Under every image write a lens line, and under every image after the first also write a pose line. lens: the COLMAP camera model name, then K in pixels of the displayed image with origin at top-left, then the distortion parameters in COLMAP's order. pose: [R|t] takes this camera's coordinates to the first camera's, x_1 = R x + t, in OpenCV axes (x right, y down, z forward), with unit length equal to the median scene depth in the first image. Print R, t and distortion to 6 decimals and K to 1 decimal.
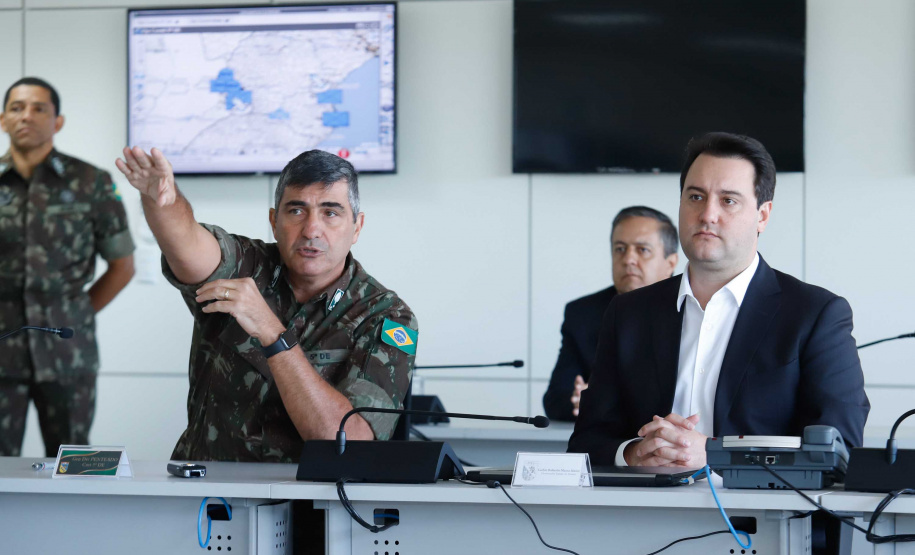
lens RADIAL K [[3601.8, 0, 457.5], [0, 3601.8, 277.5], [0, 0, 1]] dist [0.125390, 1.617811]
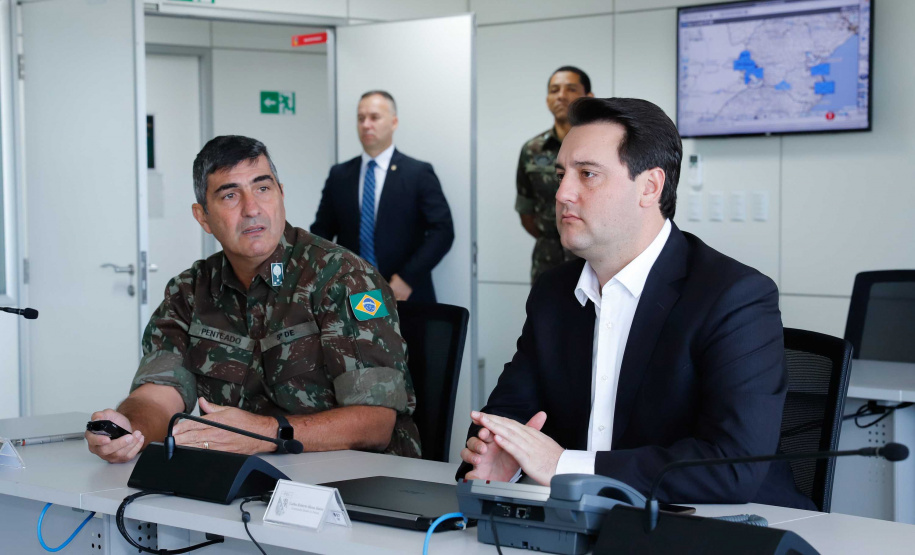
lens RADIAL K [[1958.7, 0, 395.9], [0, 1958.7, 277.9], [0, 0, 1]] dist [0.268717, -0.137950]
pose [[0.896709, 0.009534, -0.442518, 0.235615], [0.010676, 0.999011, 0.043156, -0.017685], [0.442492, -0.043423, 0.895721, 0.574083]]
